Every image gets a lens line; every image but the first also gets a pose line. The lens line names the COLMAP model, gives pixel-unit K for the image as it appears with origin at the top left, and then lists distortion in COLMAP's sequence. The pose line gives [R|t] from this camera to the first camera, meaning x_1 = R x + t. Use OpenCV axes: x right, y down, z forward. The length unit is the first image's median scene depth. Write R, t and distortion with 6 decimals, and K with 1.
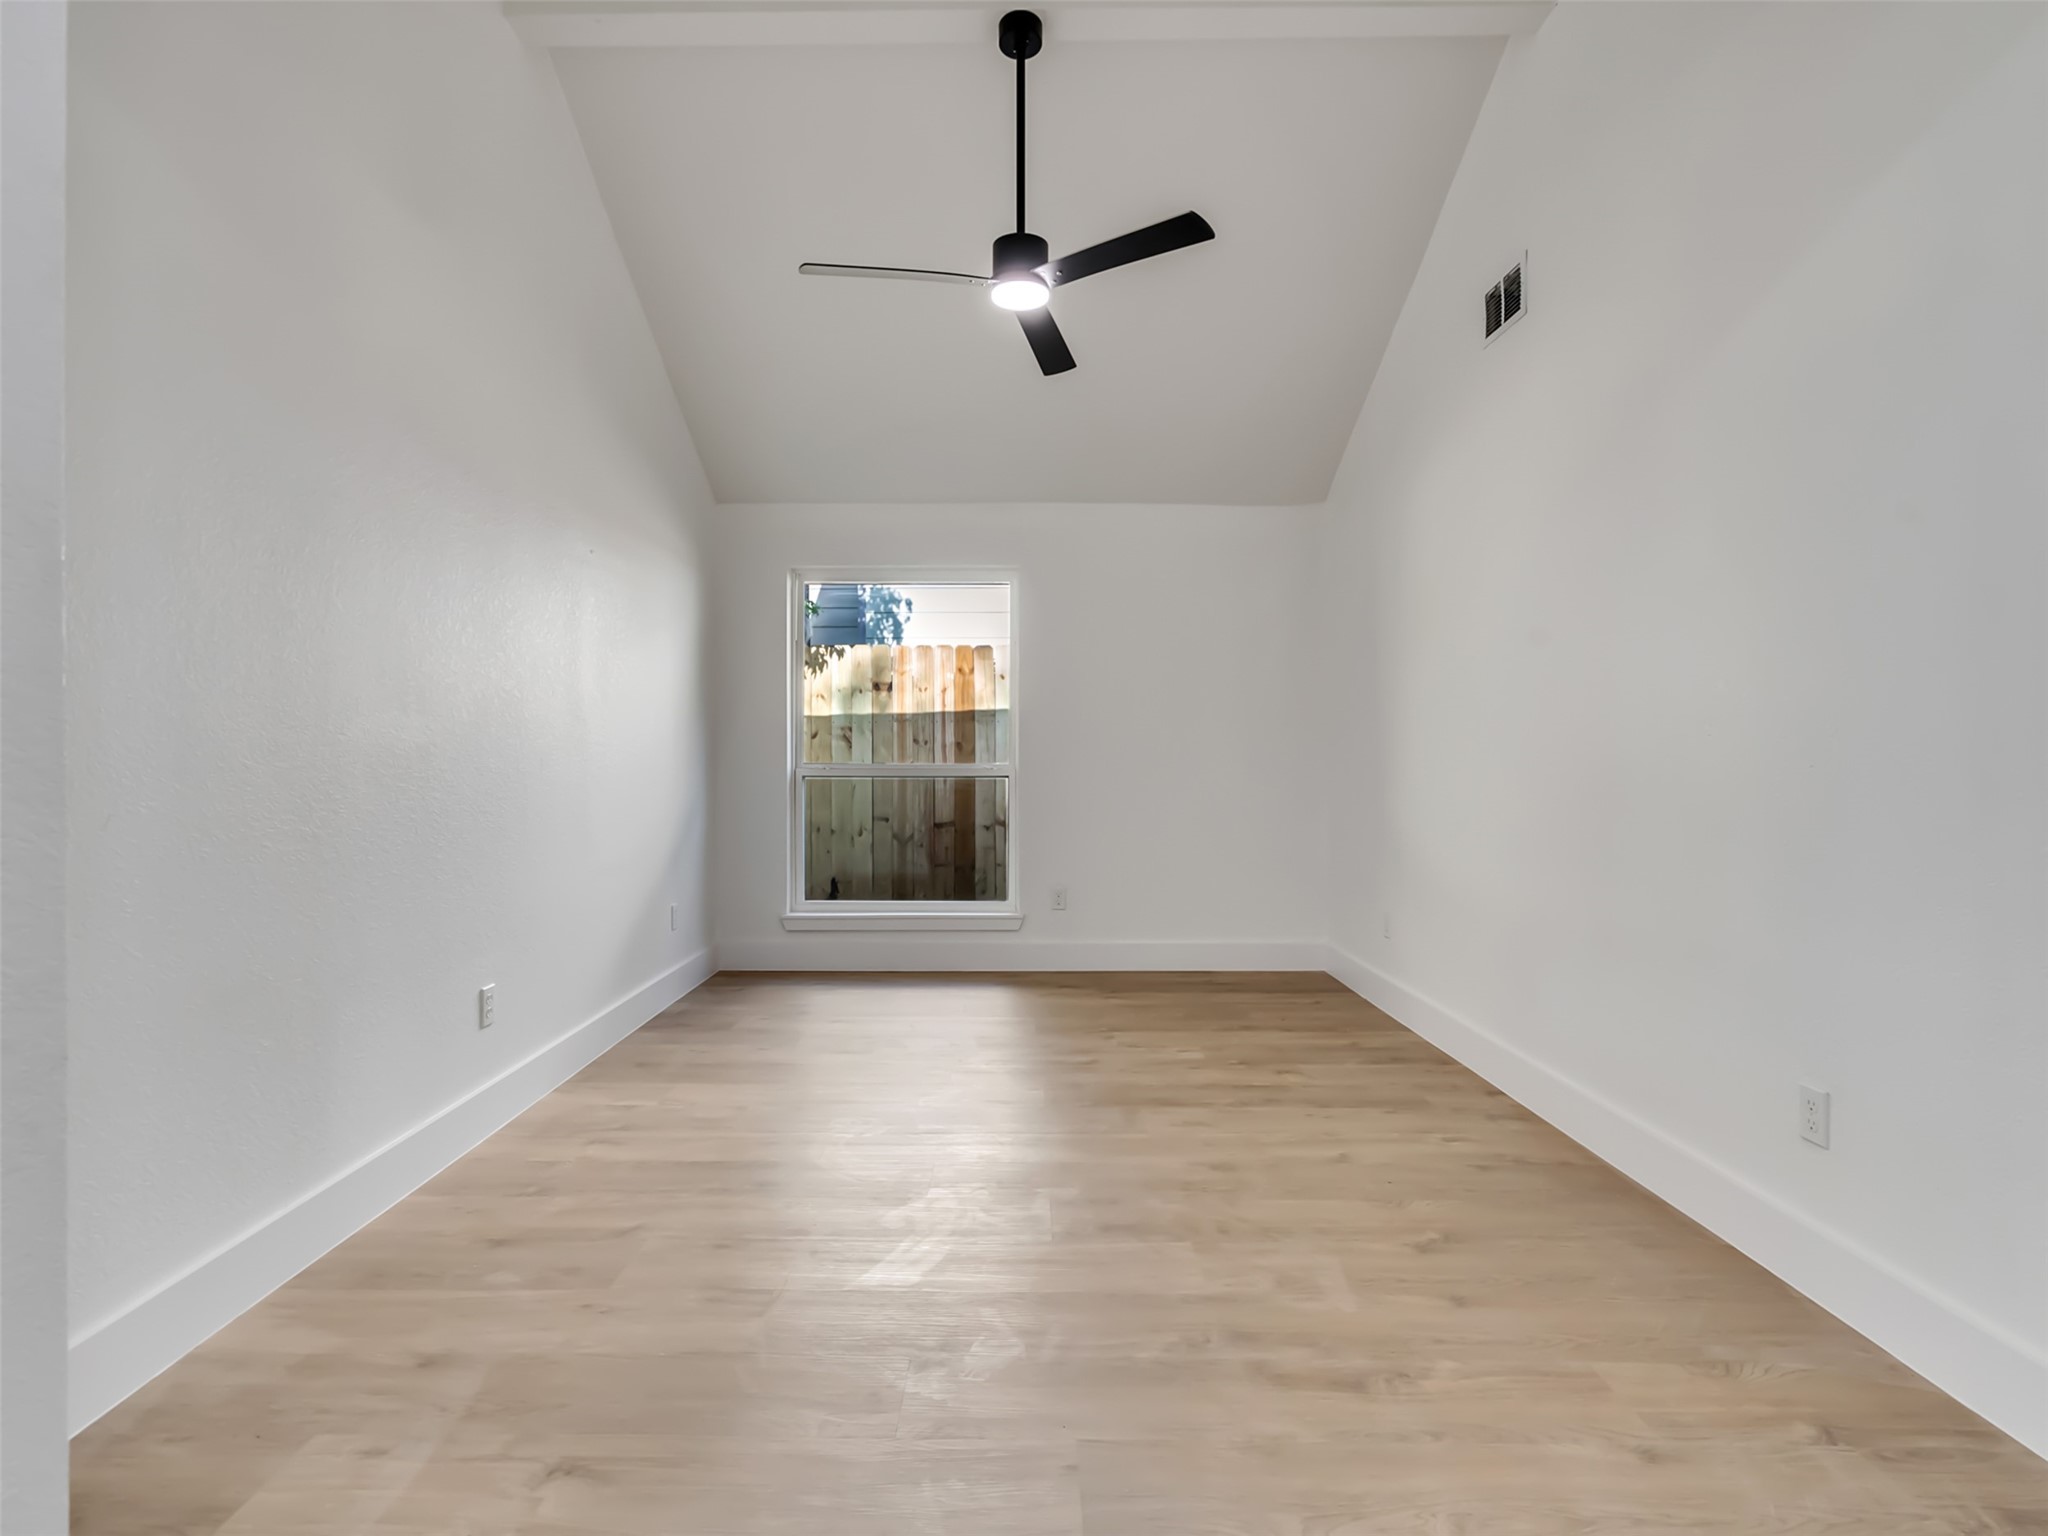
lens RADIAL K [[1054.6, 0, 1009.8], [0, 1054.6, 764.5], [0, 0, 1]] dist [-0.004018, 0.002267]
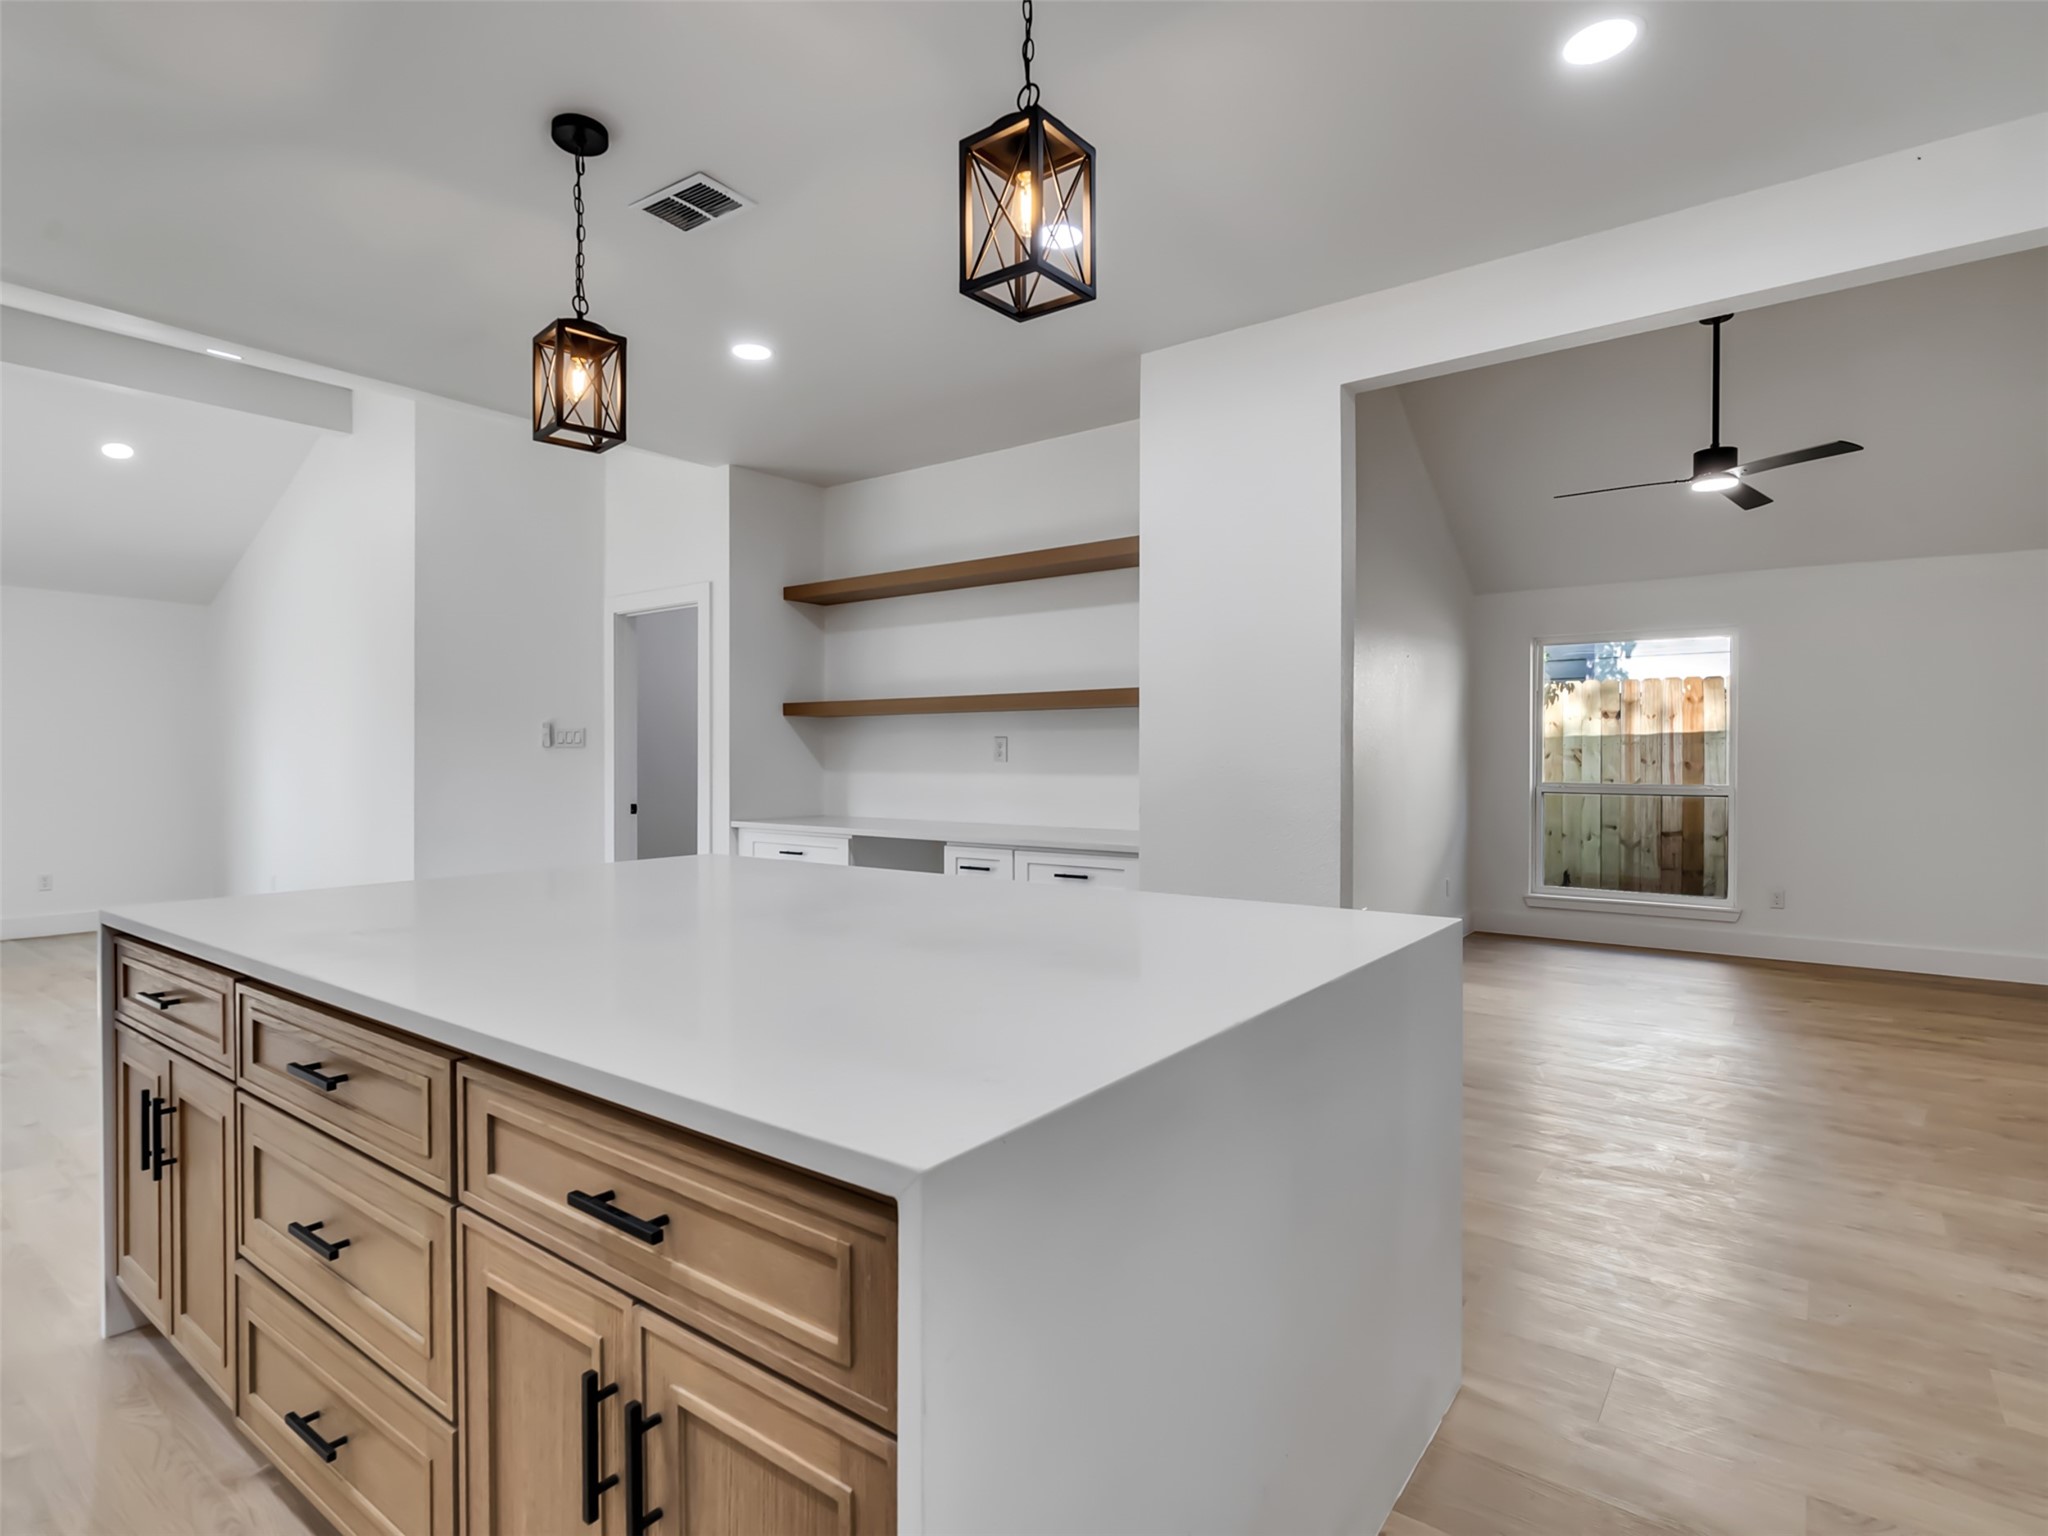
lens RADIAL K [[1054.6, 0, 1009.8], [0, 1054.6, 764.5], [0, 0, 1]] dist [-0.004018, 0.002267]
pose [[0.802226, 0.005780, -0.596993, 0.044220], [-0.004833, 0.999983, 0.003188, -0.018648], [0.597001, 0.000328, 0.802240, -0.352187]]
